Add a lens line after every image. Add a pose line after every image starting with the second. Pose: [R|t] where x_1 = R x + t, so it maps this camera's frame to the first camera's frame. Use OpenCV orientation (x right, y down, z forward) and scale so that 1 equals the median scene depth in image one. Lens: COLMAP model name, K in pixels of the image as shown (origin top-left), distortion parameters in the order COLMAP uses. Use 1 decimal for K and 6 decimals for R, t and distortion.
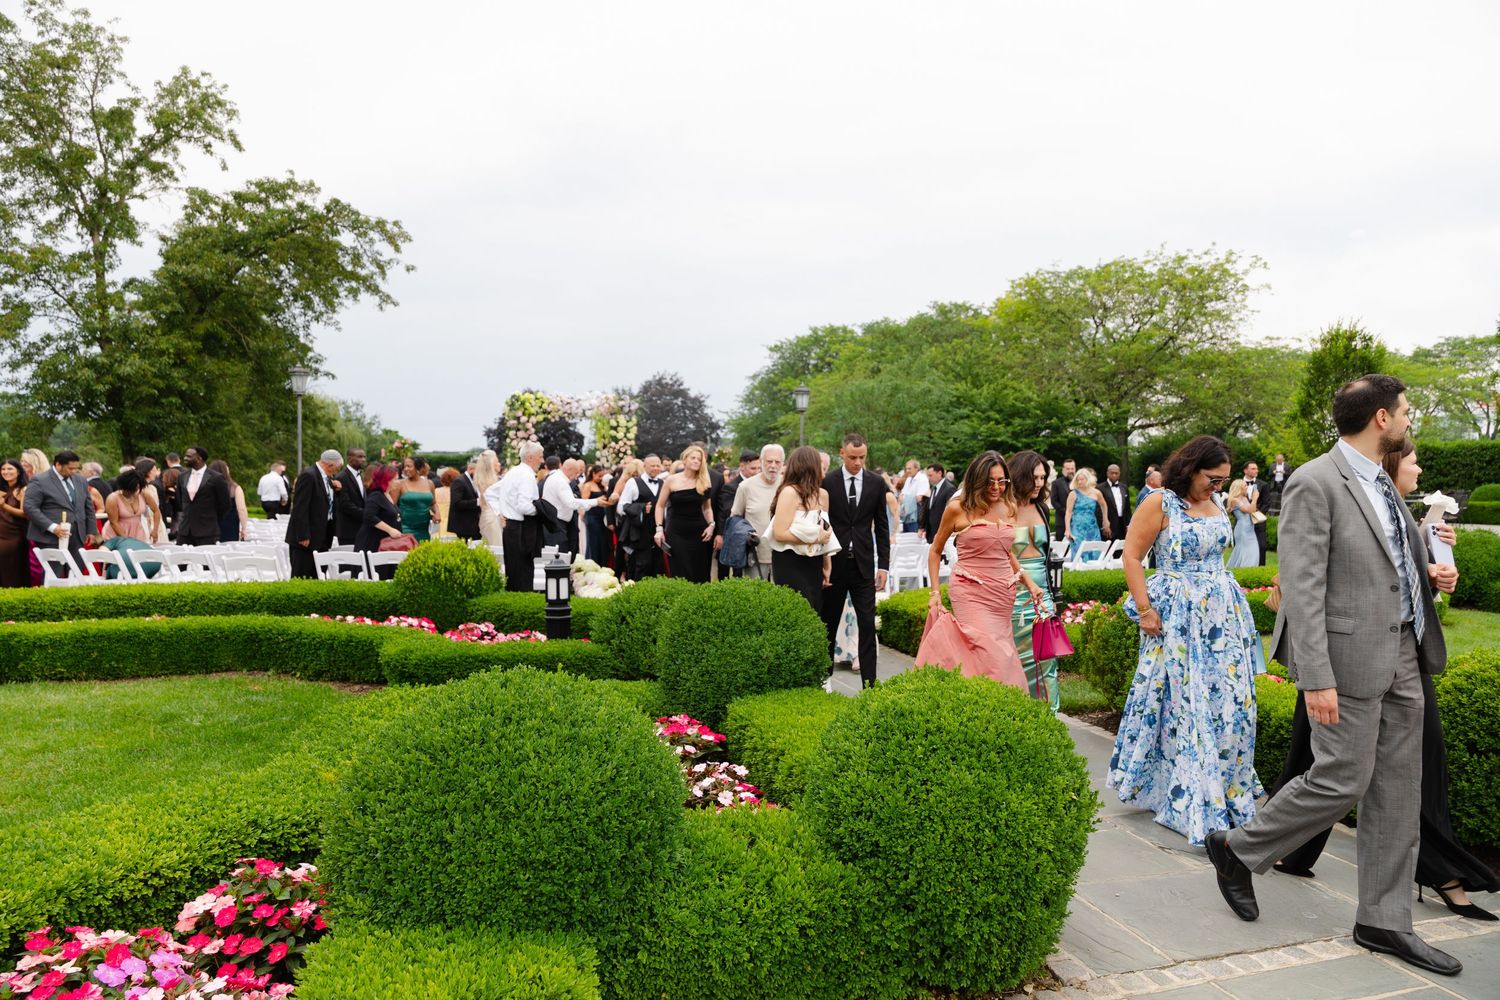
lens RADIAL K [[1021.6, 0, 750.0], [0, 1021.6, 500.0], [0, 0, 1]] dist [-0.000363, 0.002453]
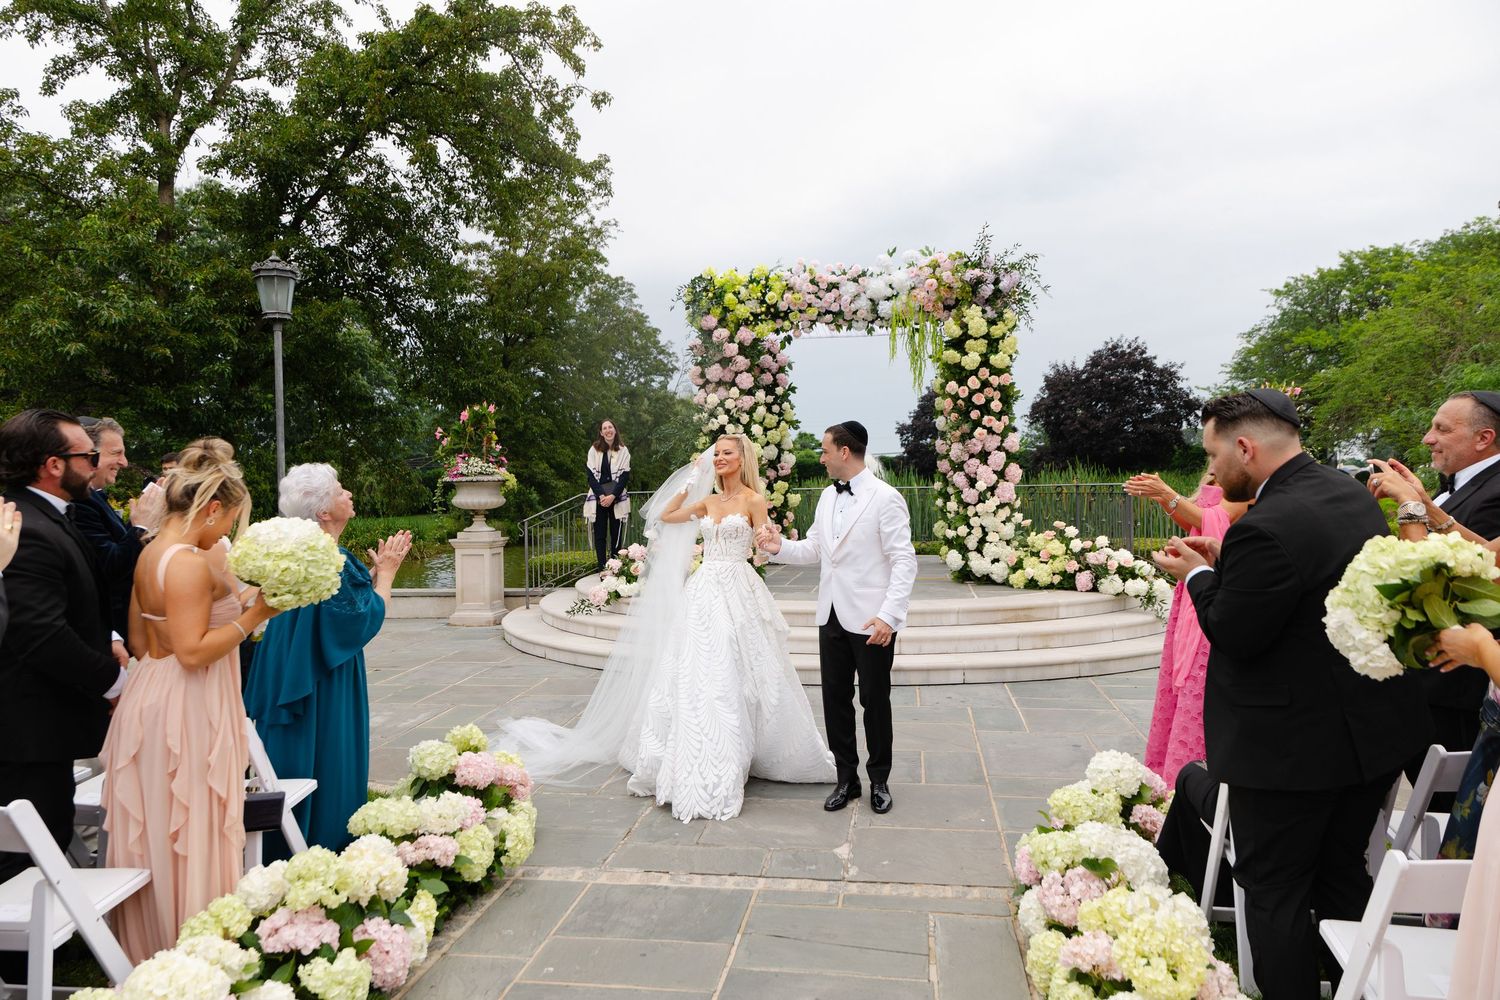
lens RADIAL K [[1021.6, 0, 750.0], [0, 1021.6, 500.0], [0, 0, 1]] dist [-0.000363, 0.002453]
pose [[0.905818, -0.020146, -0.423187, -0.044466], [0.018735, 0.999796, -0.007495, -0.011984], [0.423252, -0.001139, 0.906011, 0.630715]]
